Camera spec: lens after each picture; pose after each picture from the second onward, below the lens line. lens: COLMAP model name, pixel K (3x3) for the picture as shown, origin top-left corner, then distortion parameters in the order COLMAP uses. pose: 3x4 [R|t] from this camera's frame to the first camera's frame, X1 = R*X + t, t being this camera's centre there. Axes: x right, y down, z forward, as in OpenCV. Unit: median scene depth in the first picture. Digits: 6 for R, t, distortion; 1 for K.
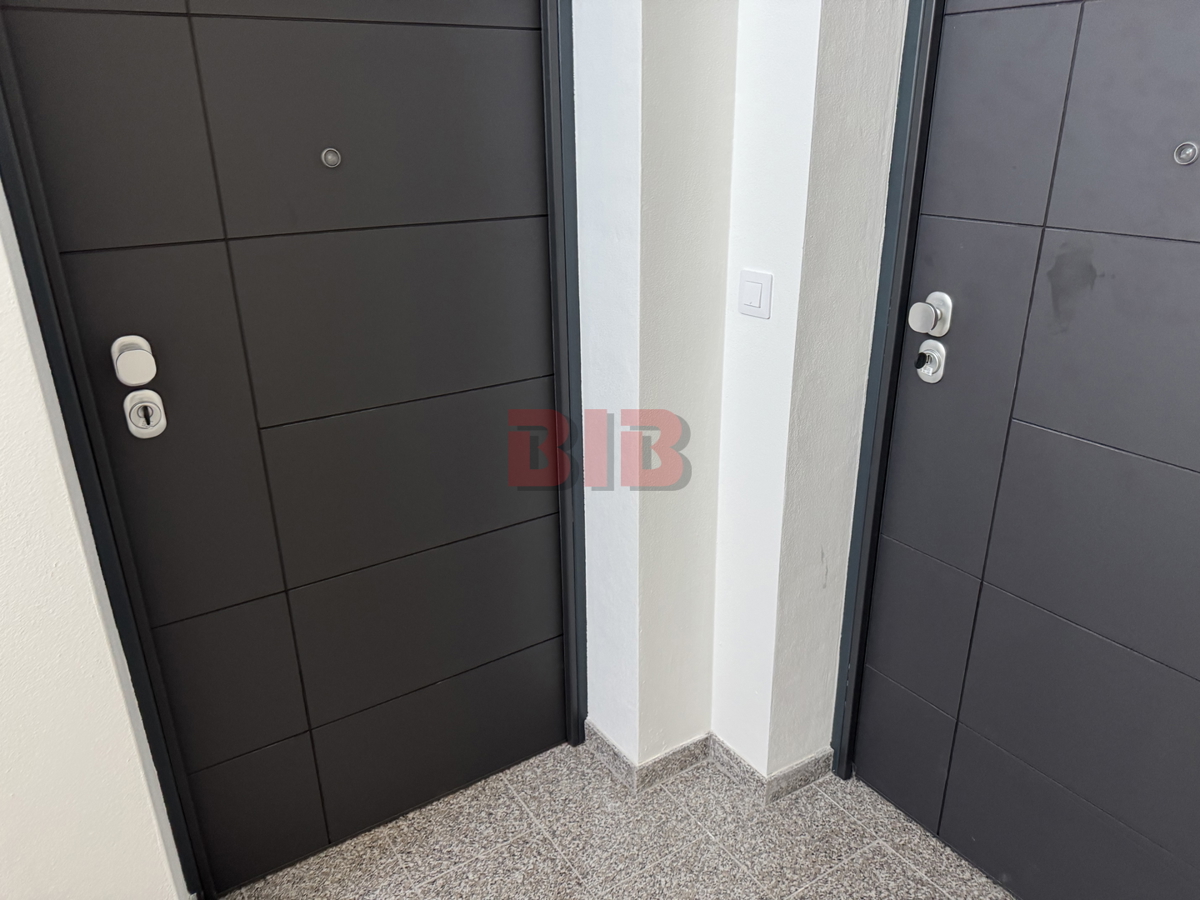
lens RADIAL K [[853.9, 0, 601.8], [0, 853.9, 447.6], [0, 0, 1]] dist [0.067316, -0.047938]
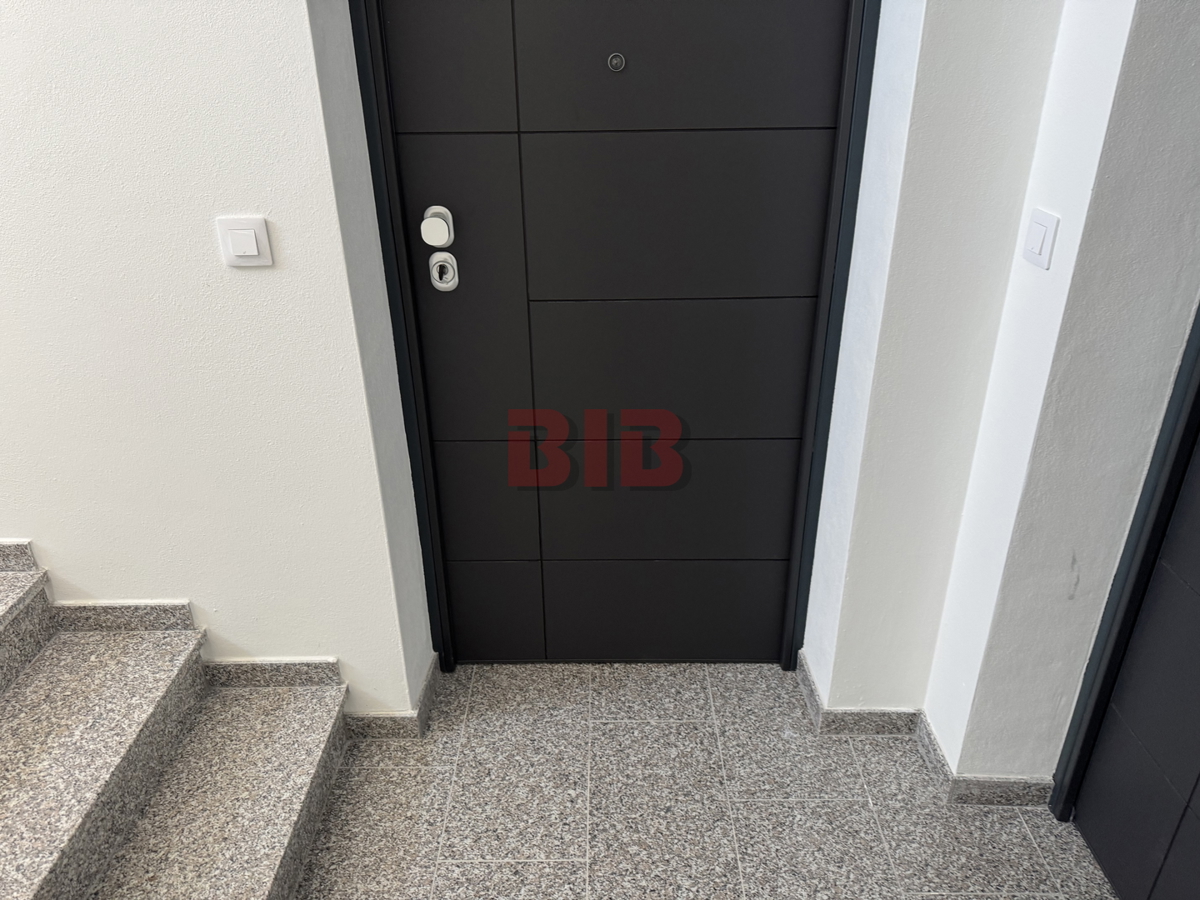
lens RADIAL K [[853.9, 0, 618.6], [0, 853.9, 438.5], [0, 0, 1]] dist [0.067316, -0.047938]
pose [[0.843109, 0.242271, -0.480075, 0.254835], [-0.199031, 0.969949, 0.139949, -0.021569], [0.499554, -0.022443, 0.865992, 0.037719]]
